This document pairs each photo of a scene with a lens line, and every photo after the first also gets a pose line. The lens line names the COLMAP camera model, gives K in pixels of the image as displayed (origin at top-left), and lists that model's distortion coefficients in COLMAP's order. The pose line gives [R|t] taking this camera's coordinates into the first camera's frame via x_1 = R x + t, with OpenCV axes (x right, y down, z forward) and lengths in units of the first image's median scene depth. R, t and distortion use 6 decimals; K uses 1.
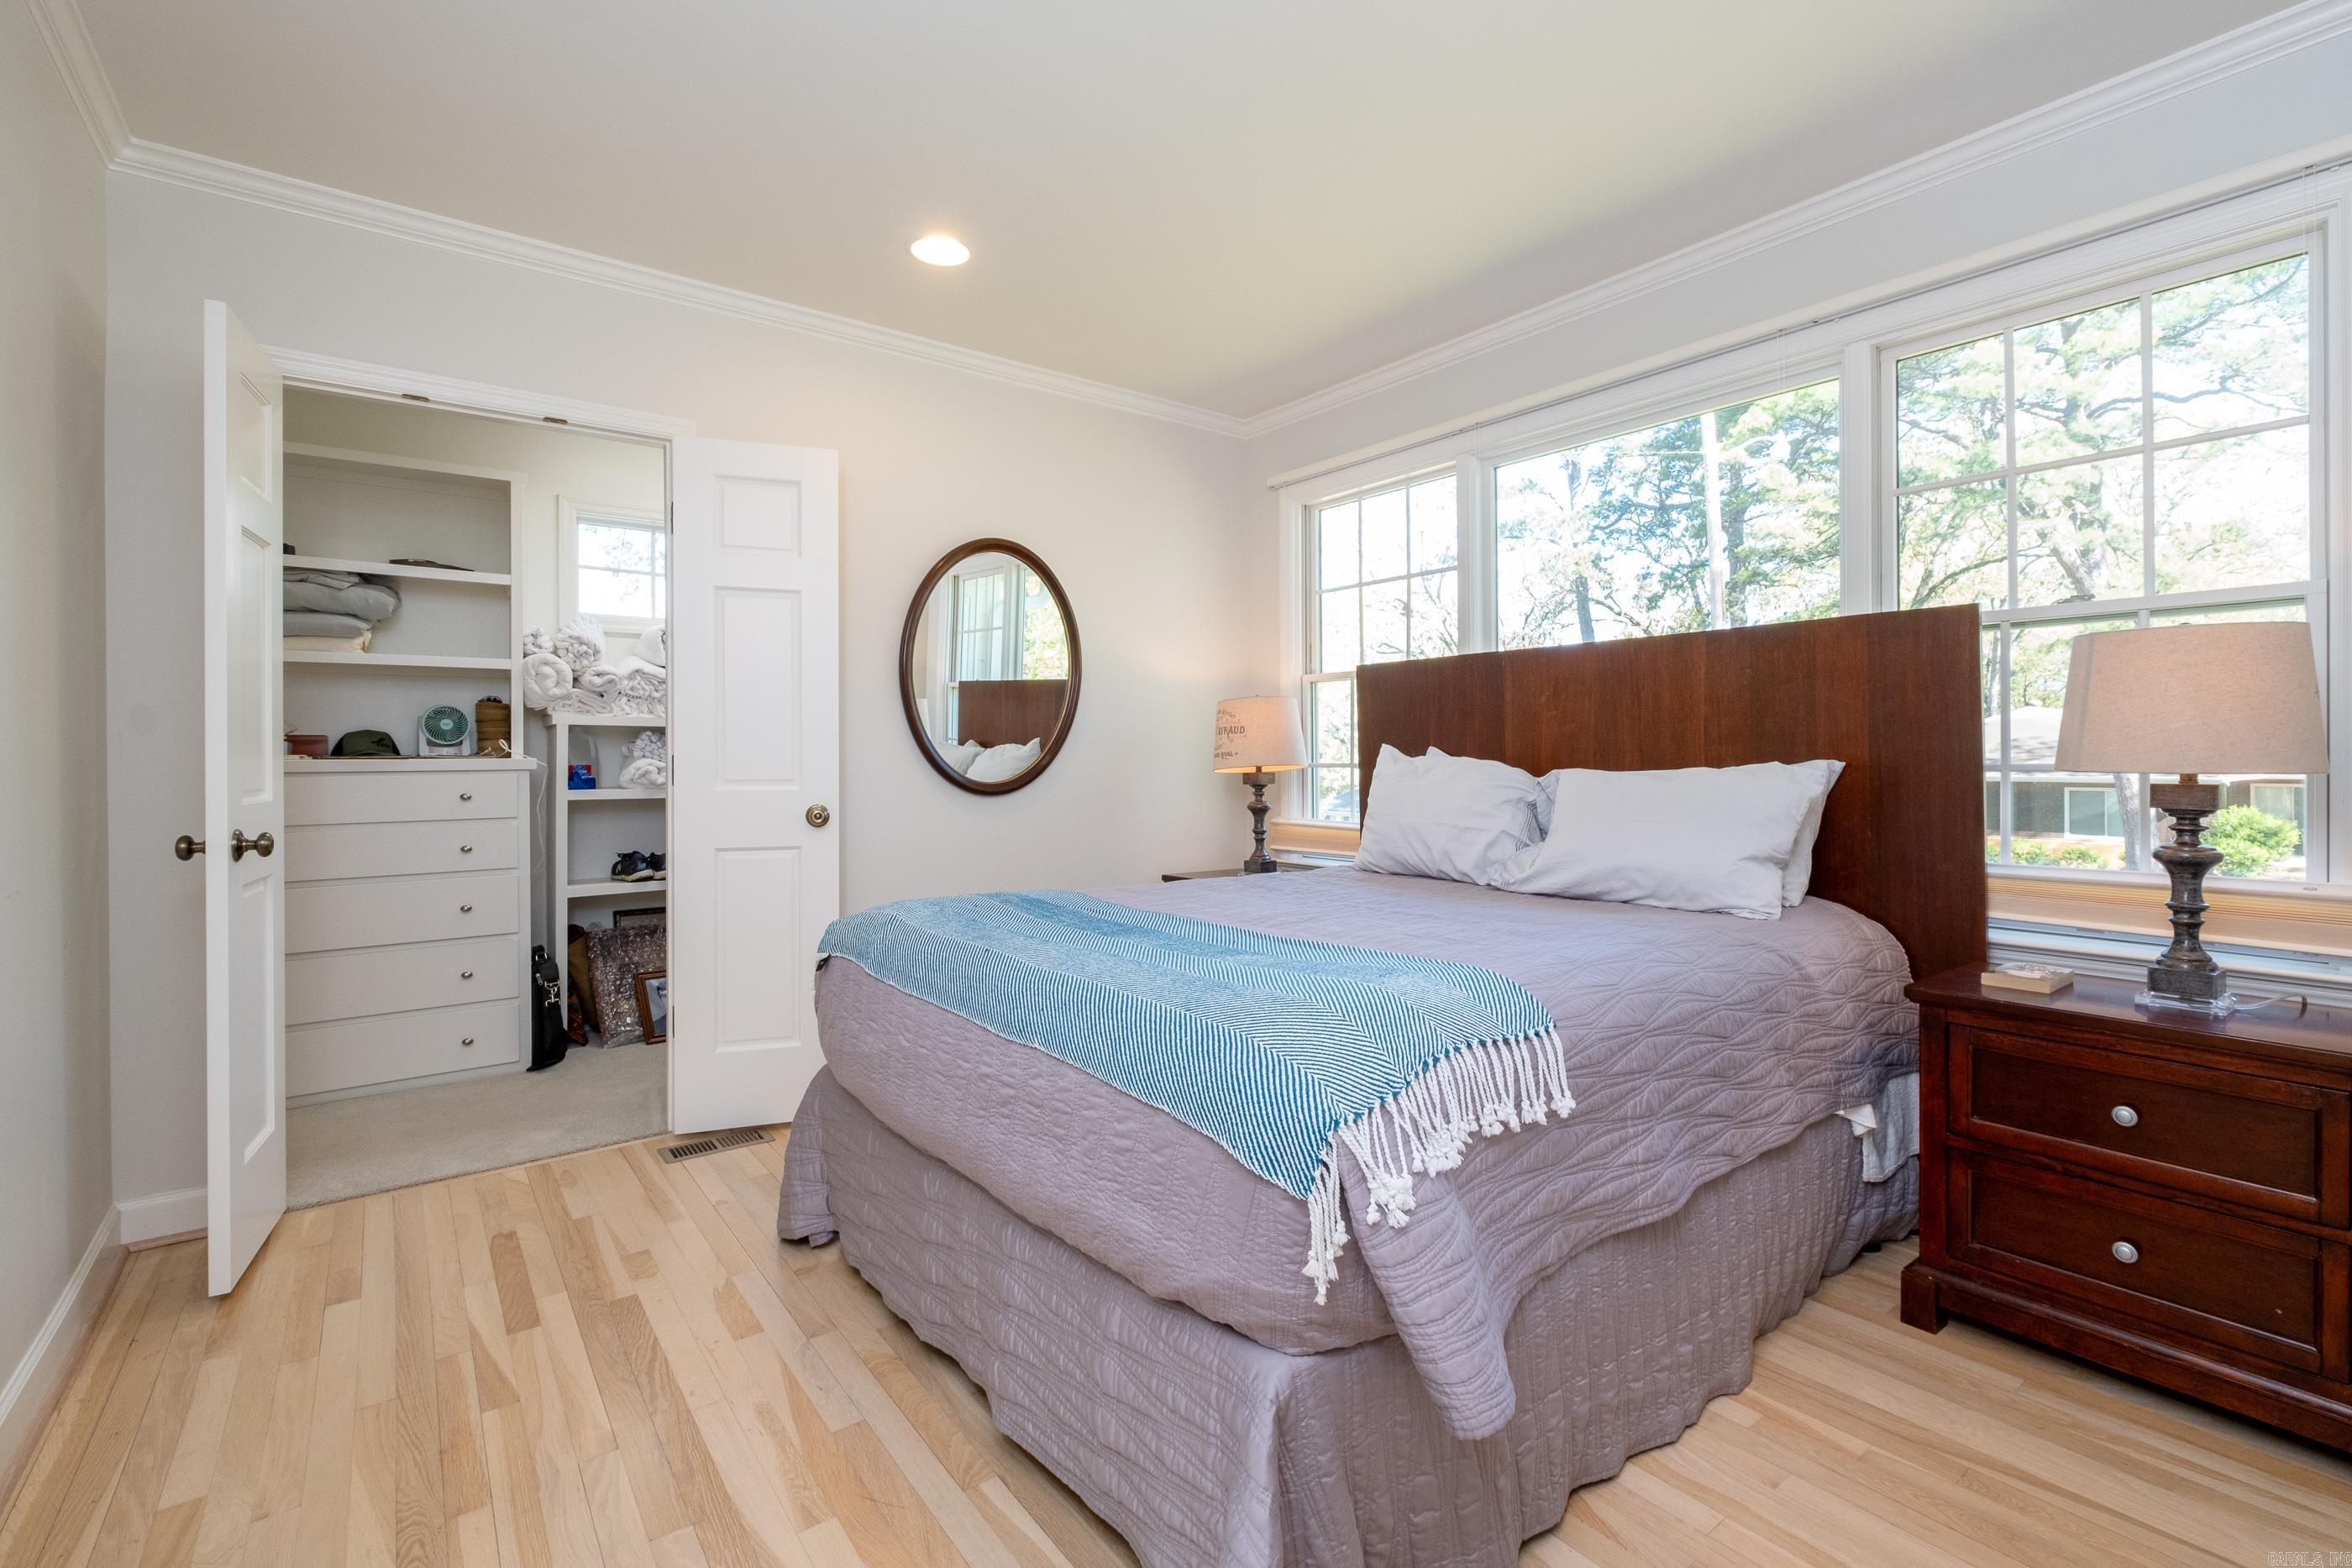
lens RADIAL K [[1032.9, 0, 1161.5], [0, 1032.9, 708.7], [0, 0, 1]] dist [-0.000222, -0.000224]
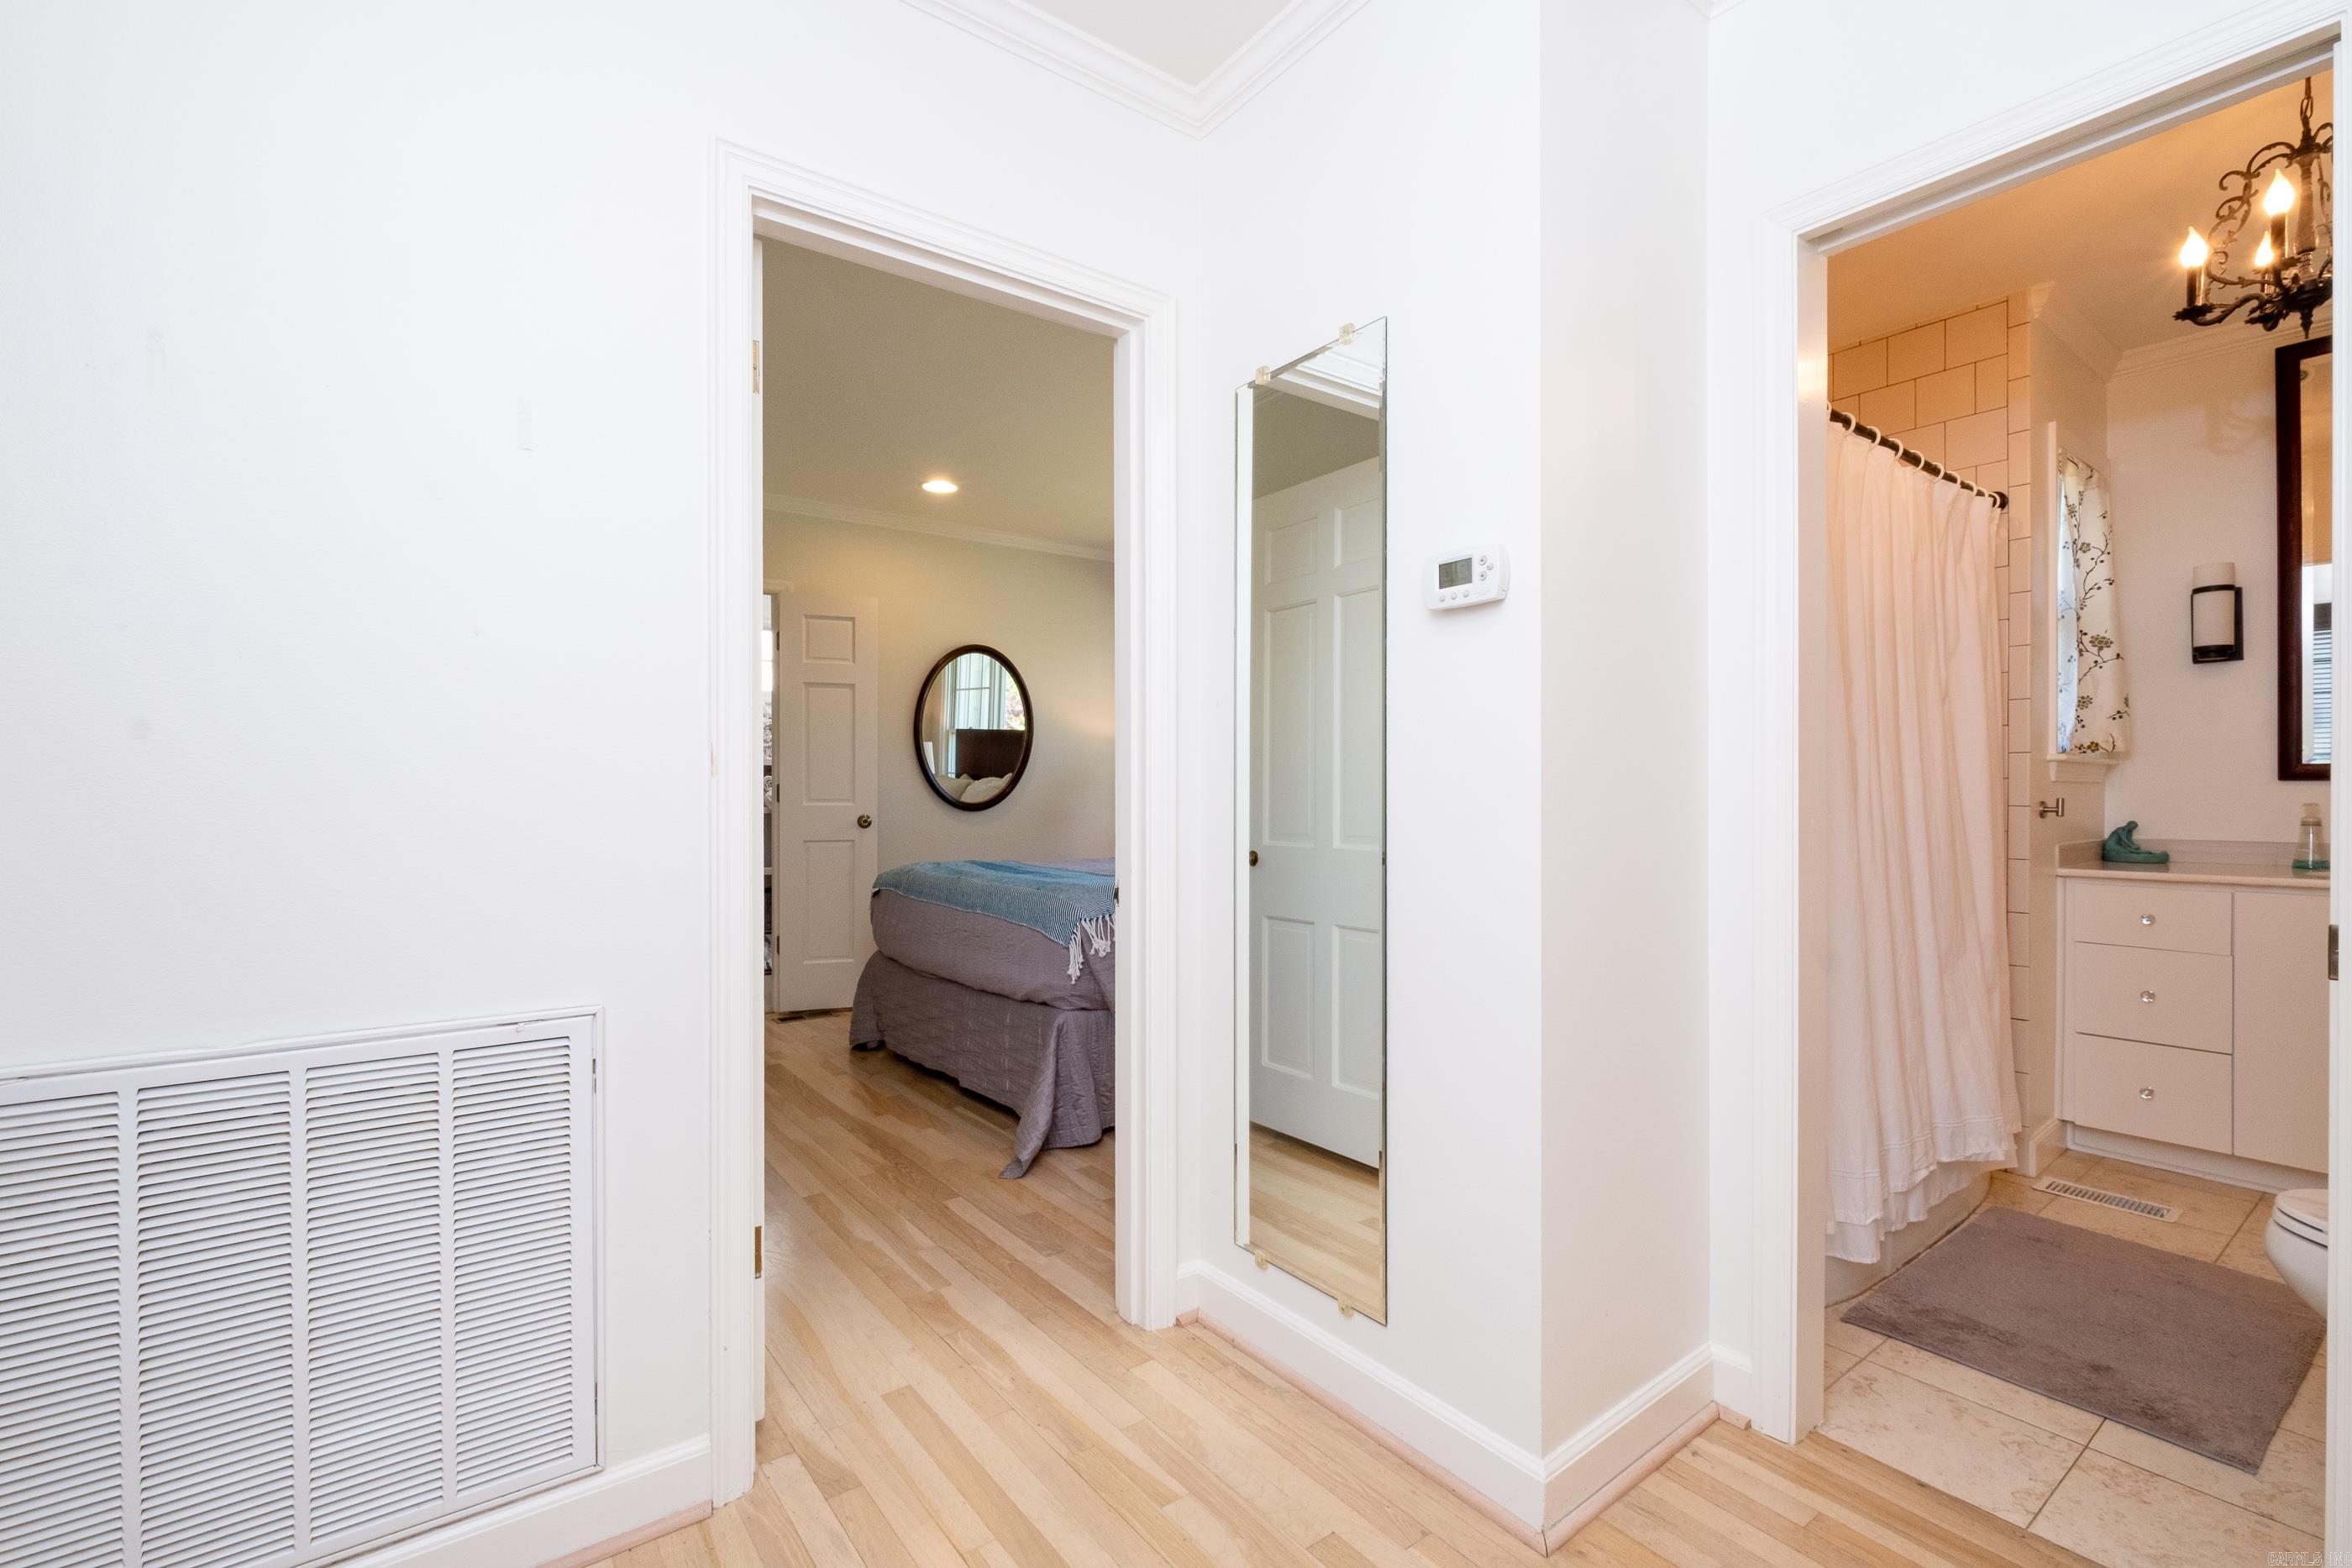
lens RADIAL K [[1056.1, 0, 1176.0], [0, 1056.1, 784.0], [0, 0, 1]] dist [-0.000748, -0.000156]
pose [[0.999946, 0.010384, 0.000595, 0.203978], [-0.010400, 0.999117, 0.040705, -0.034789], [-0.000172, -0.040709, 0.999171, -0.864593]]
